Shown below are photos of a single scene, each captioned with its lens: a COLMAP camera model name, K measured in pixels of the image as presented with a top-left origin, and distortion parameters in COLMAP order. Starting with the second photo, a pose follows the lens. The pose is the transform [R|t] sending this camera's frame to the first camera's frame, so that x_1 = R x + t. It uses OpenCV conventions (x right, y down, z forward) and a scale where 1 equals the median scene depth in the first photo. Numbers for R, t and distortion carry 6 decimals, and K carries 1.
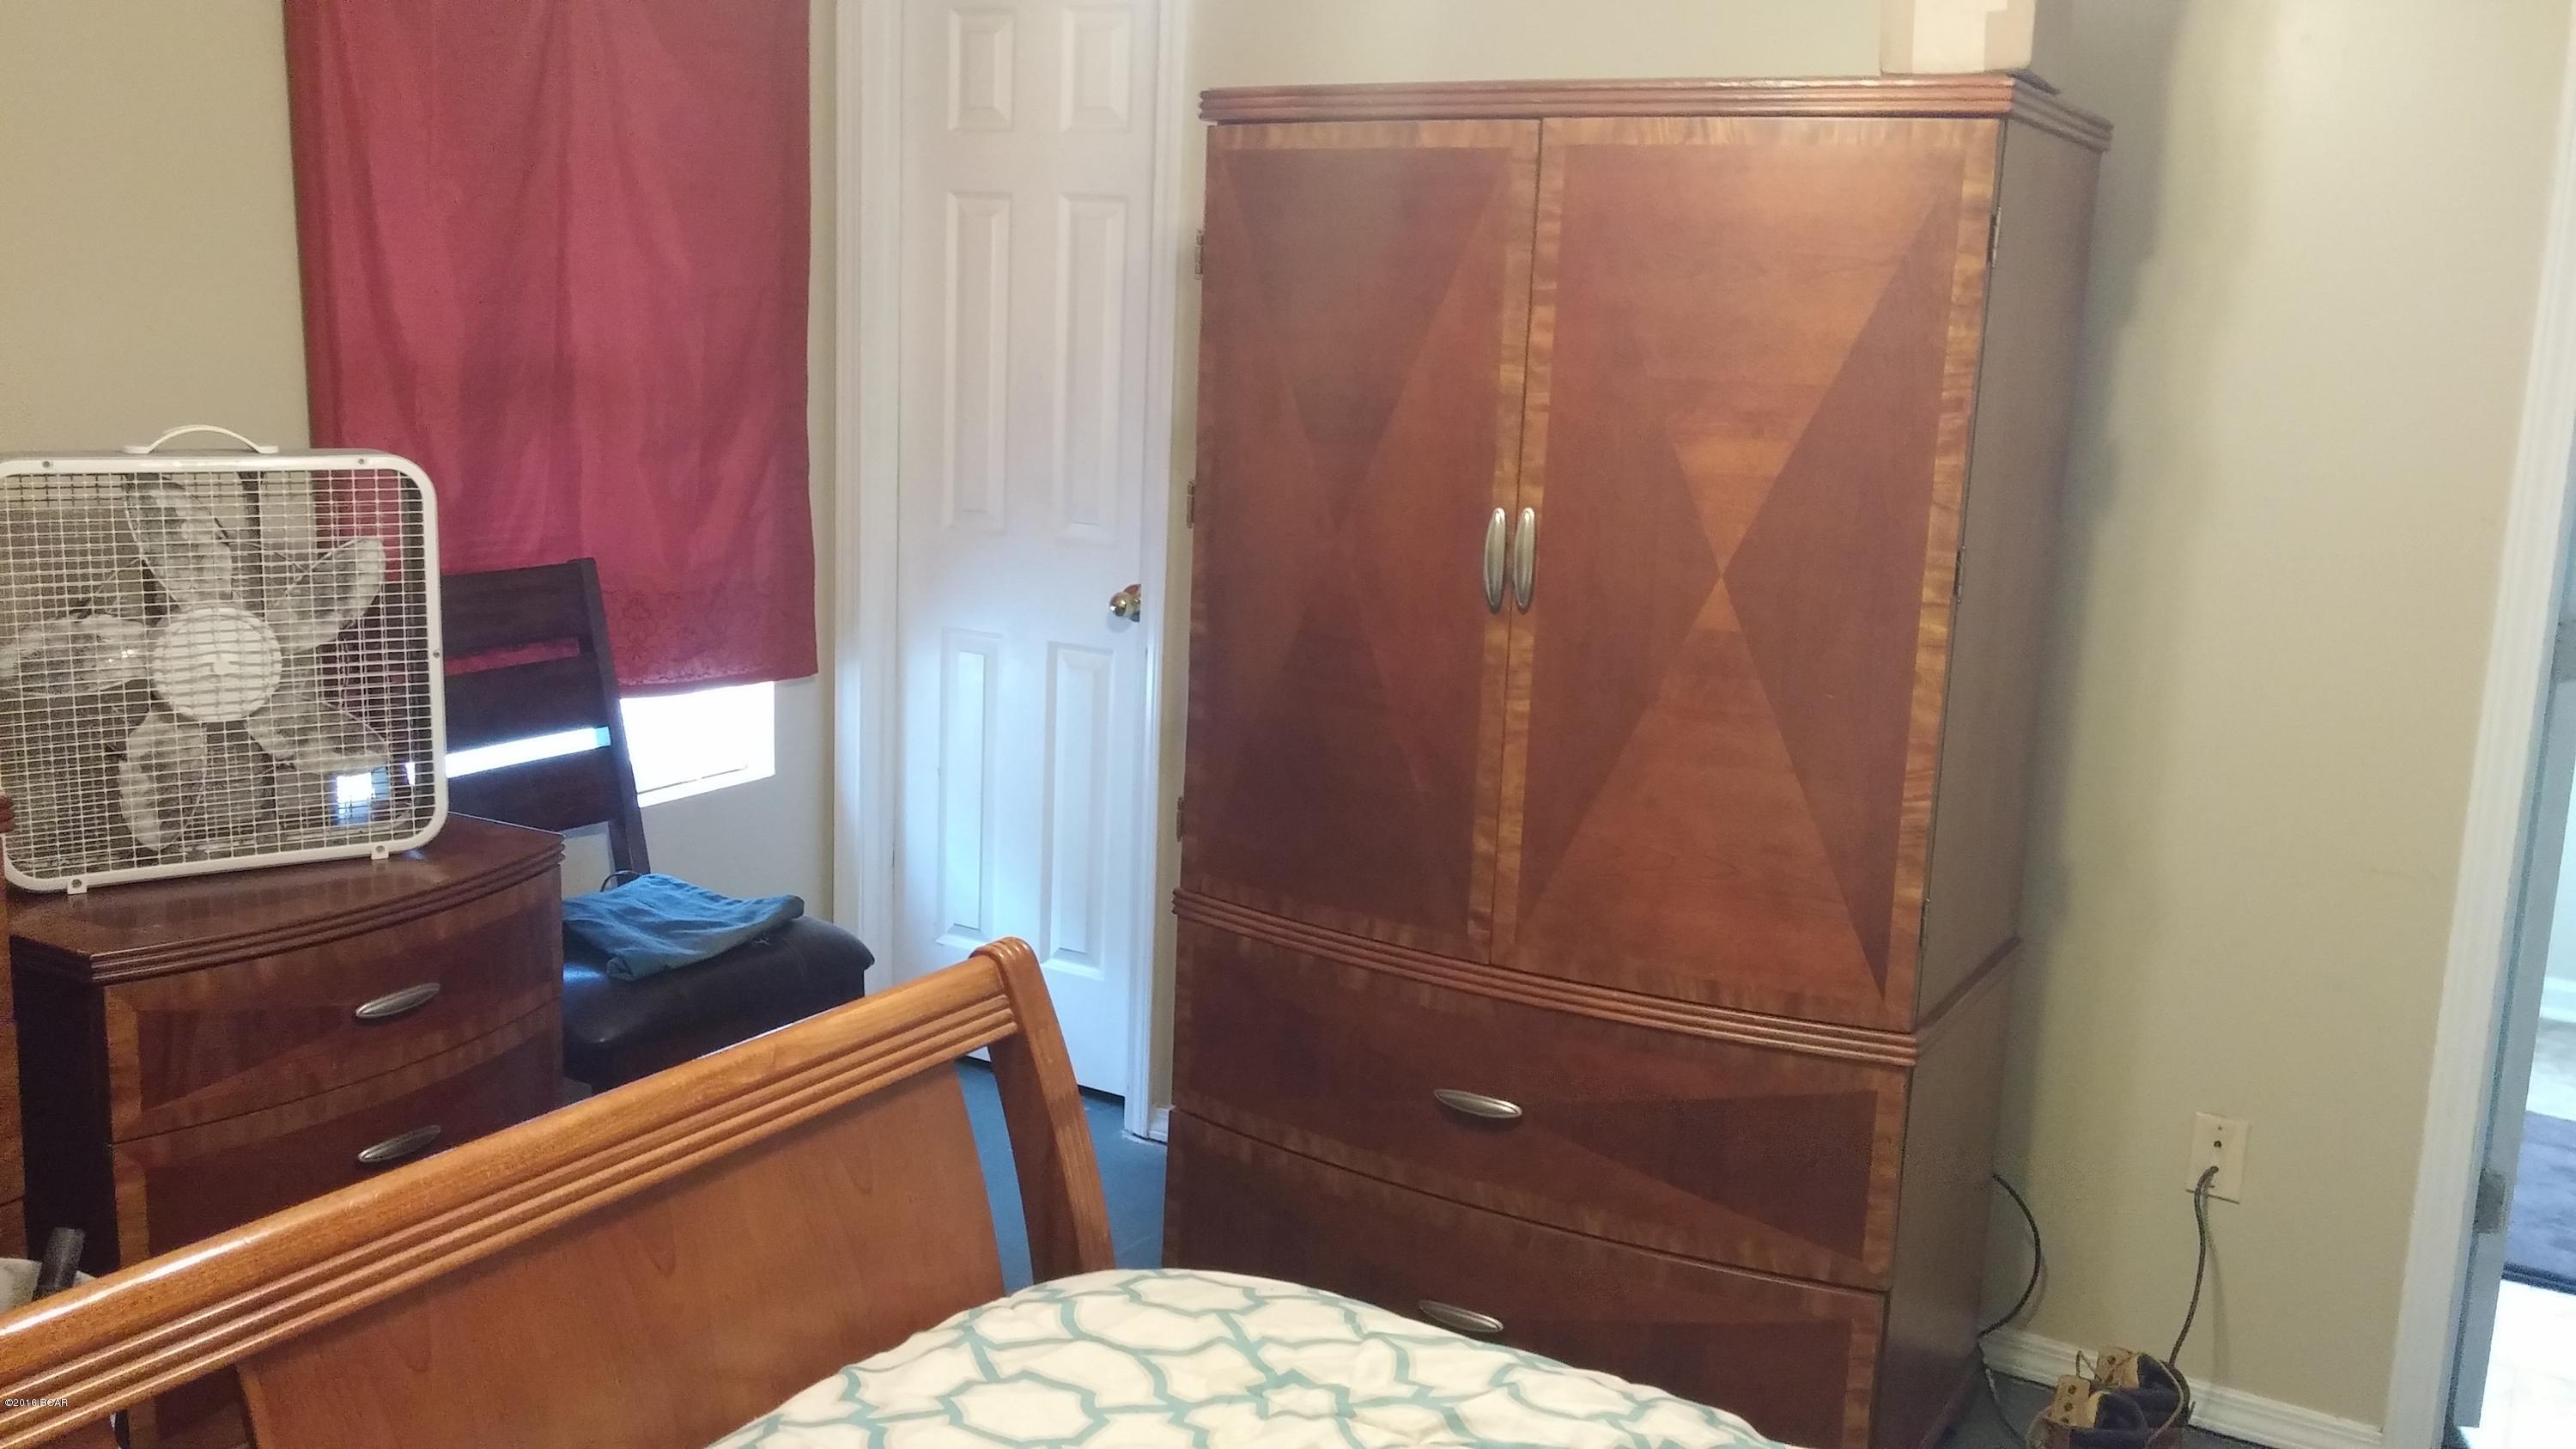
lens RADIAL K [[2191.7, 0, 1286.4], [0, 2191.7, 721.9], [0, 0, 1]] dist [0.010415, 0.000025]
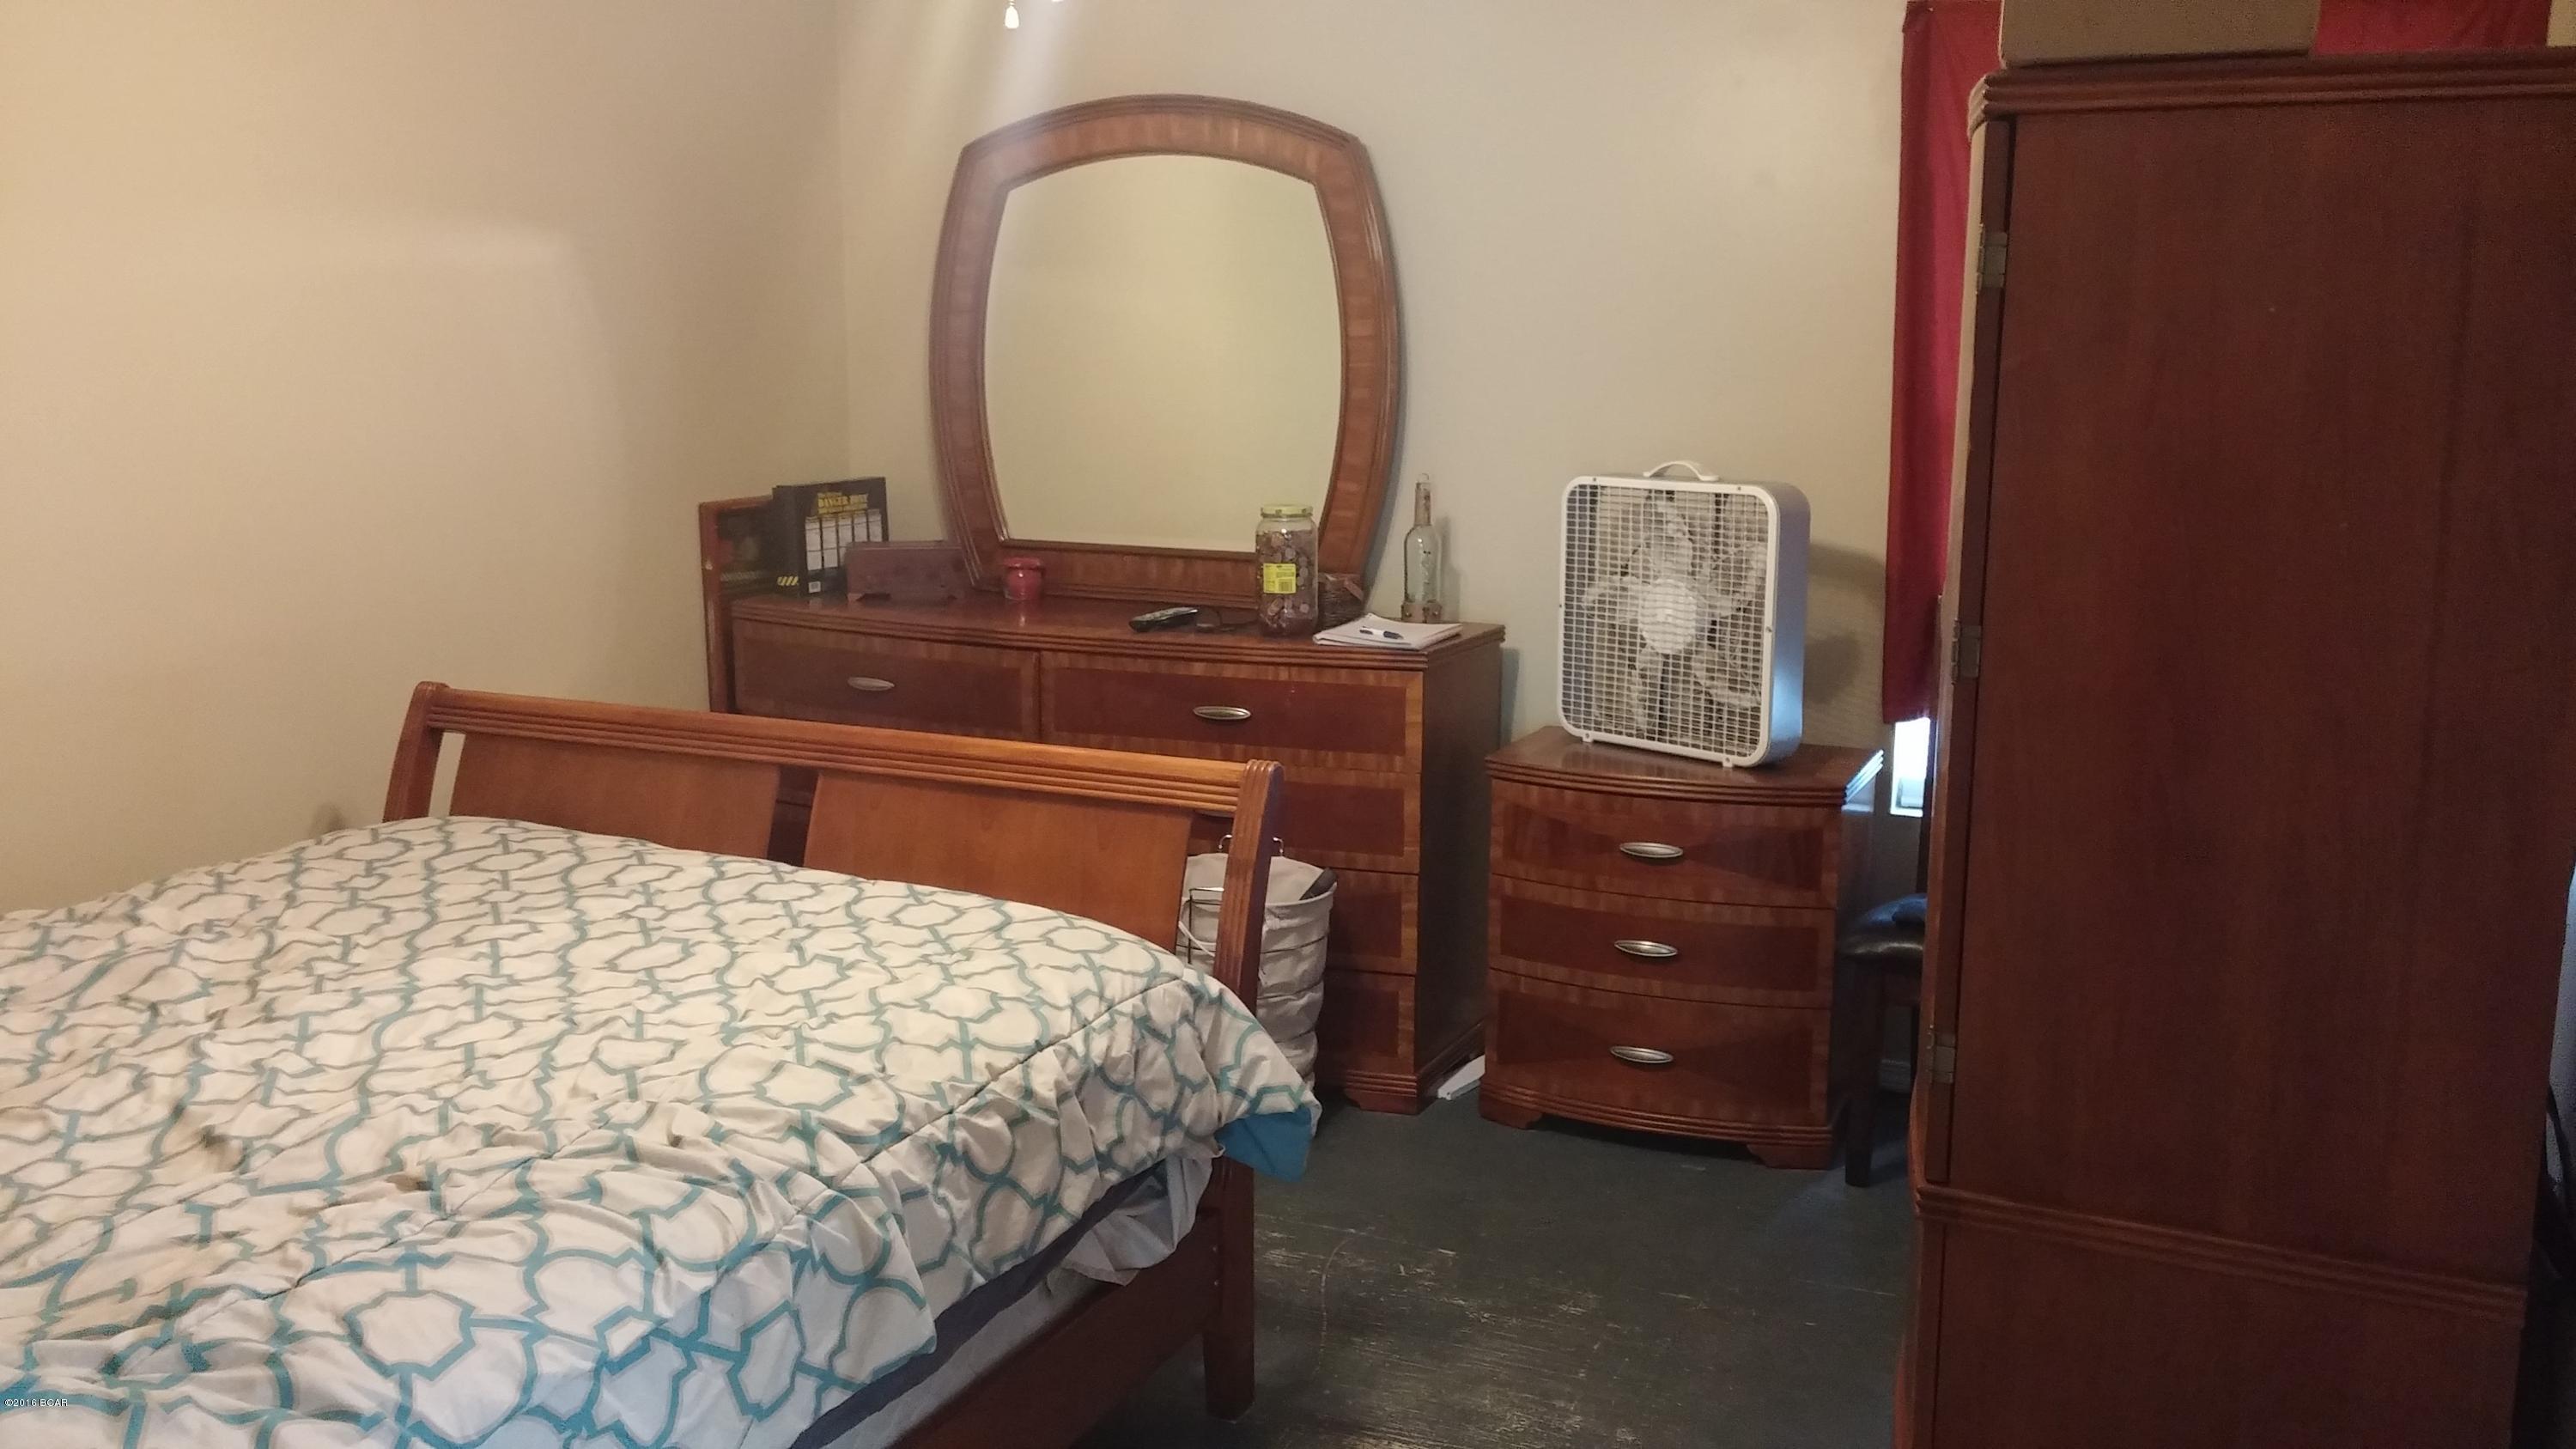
lens RADIAL K [[2191.7, 0, 1285.9], [0, 2191.7, 726.5], [0, 0, 1]] dist [0.010415, 0.000025]
pose [[0.101172, 0.138700, -0.985153, 1.015368], [-0.185681, 0.975467, 0.118267, -0.082992], [0.977388, 0.170959, 0.124444, 0.567093]]
